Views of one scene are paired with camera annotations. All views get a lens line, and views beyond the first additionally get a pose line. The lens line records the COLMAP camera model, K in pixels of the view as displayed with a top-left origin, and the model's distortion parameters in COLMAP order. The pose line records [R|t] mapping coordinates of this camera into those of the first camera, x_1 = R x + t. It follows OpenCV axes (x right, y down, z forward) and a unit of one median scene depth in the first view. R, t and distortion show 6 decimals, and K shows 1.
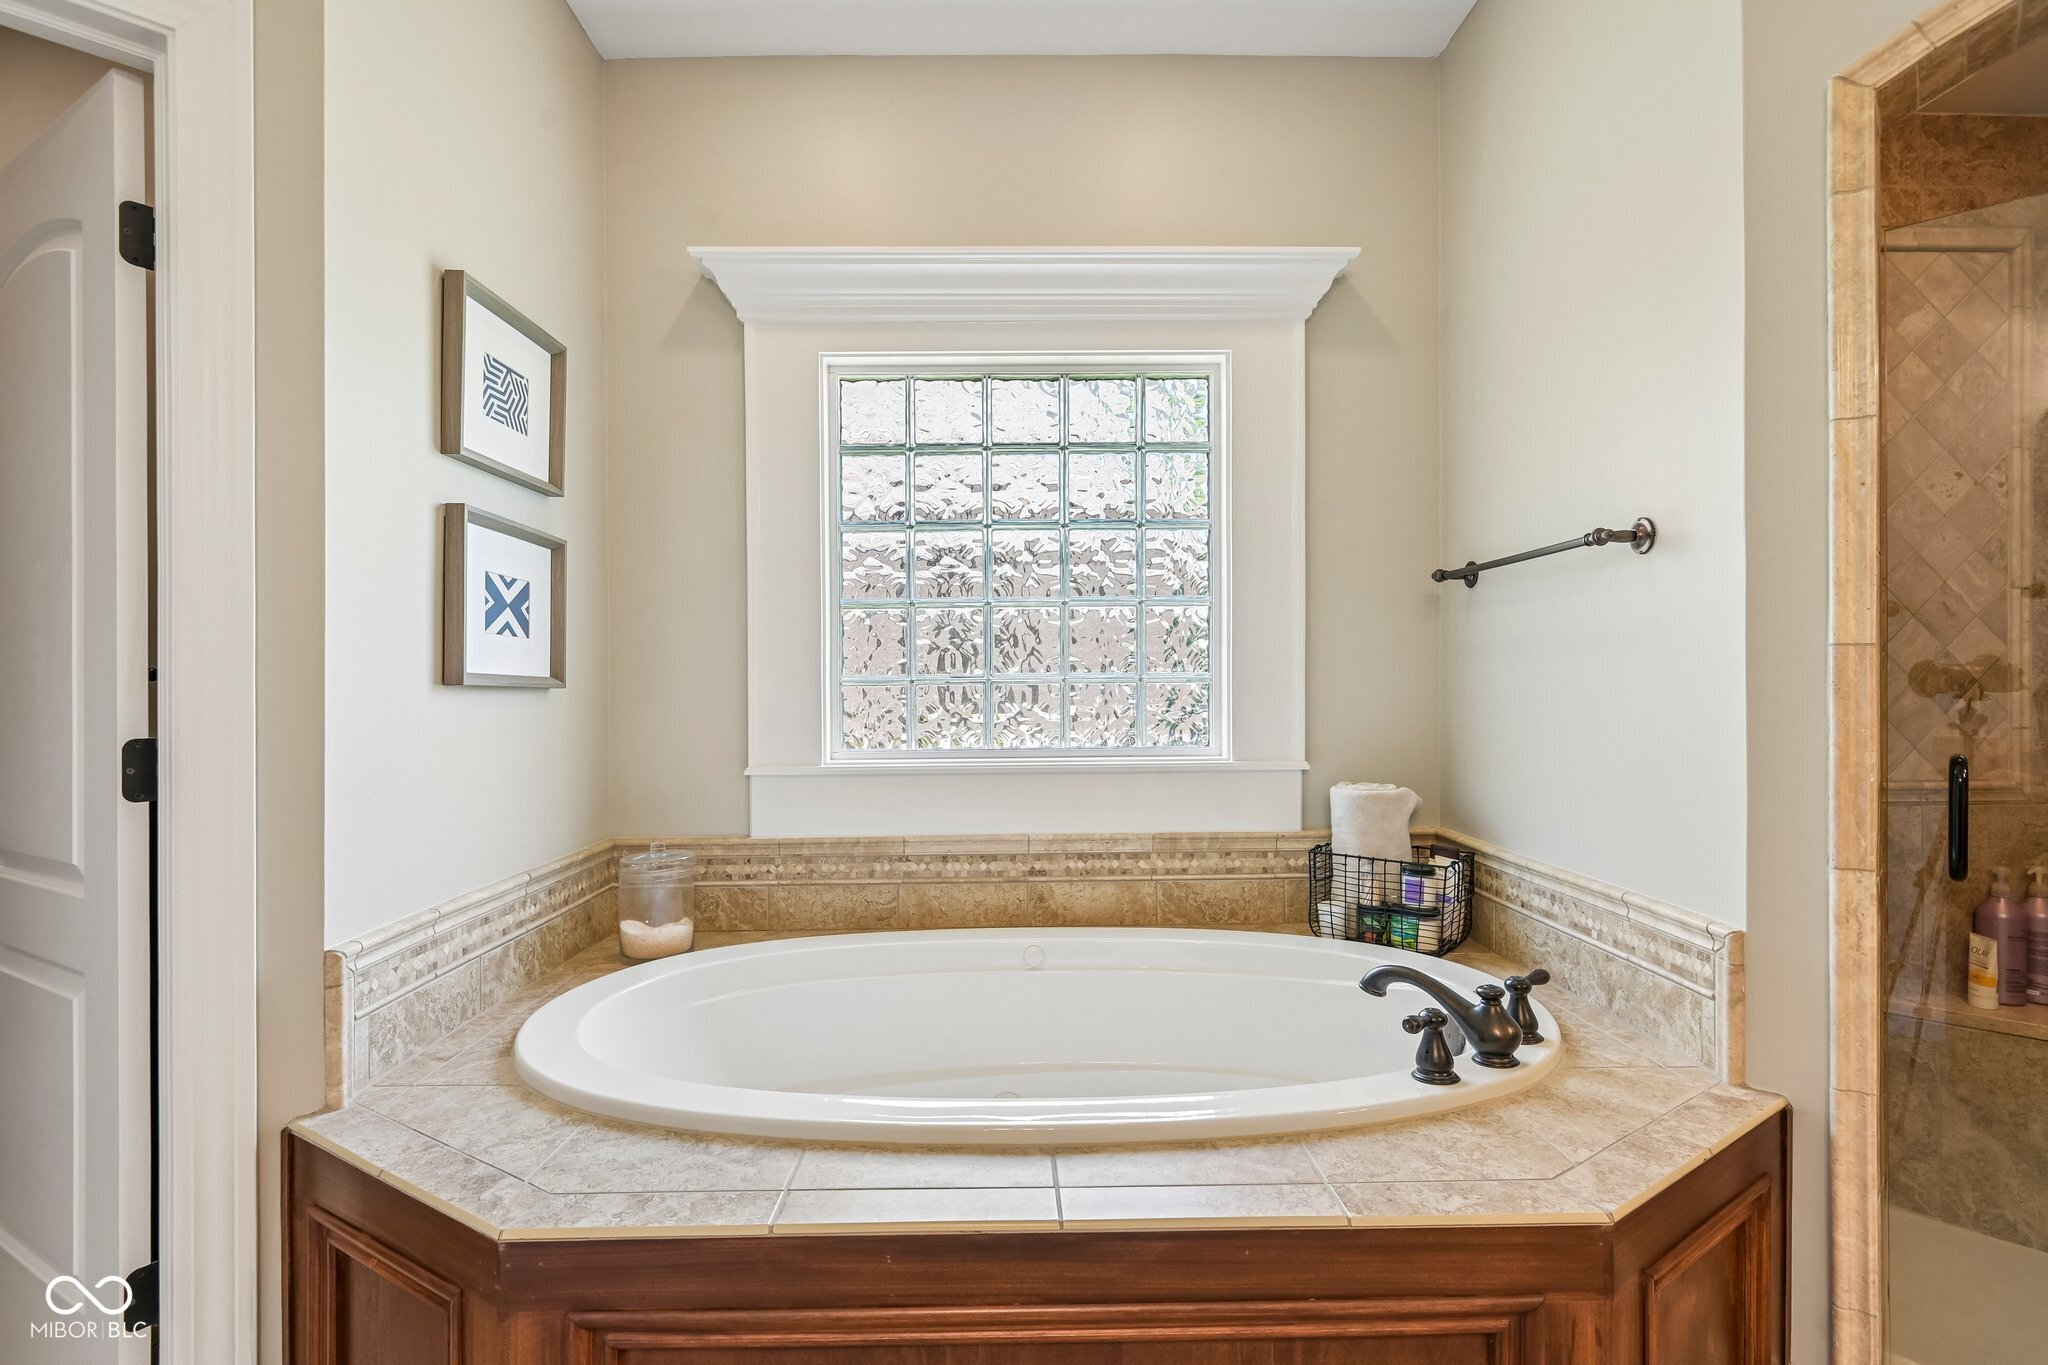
lens RADIAL K [[955.1, 0, 1003.7], [0, 955.1, 706.2], [0, 0, 1]] dist [-0.004926, -0.007260]
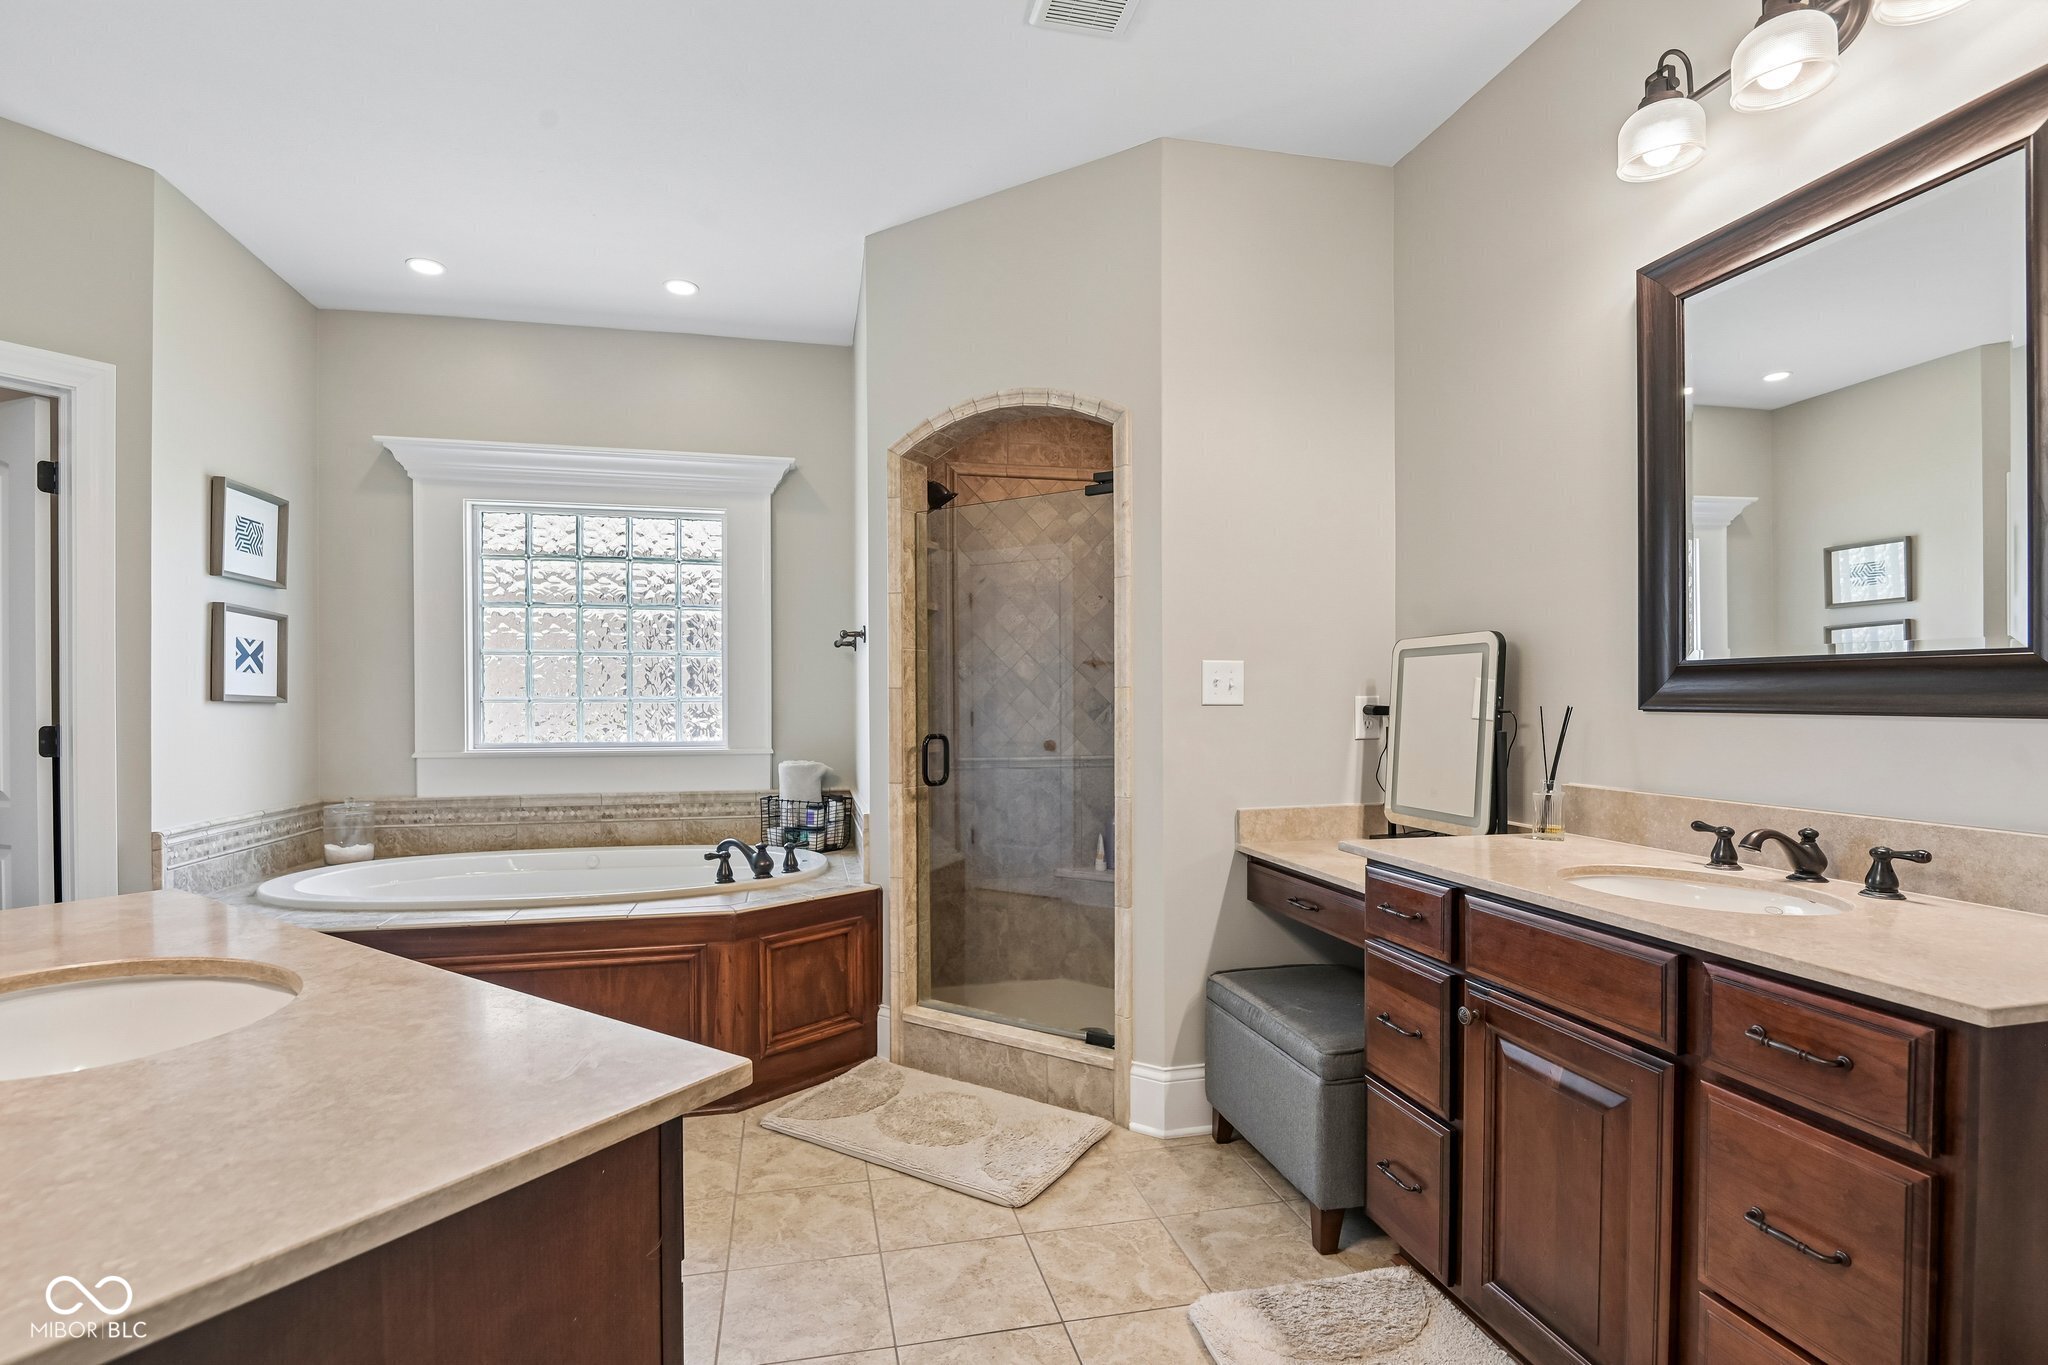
lens RADIAL K [[956.5, 0, 1023.1], [0, 956.5, 728.9], [0, 0, 1]] dist [-0.032763, 0.000374]
pose [[0.975204, 0.001865, 0.221298, 0.438968], [-0.003080, 0.999982, 0.005147, 0.014221], [-0.221284, -0.005701, 0.975193, -0.895890]]
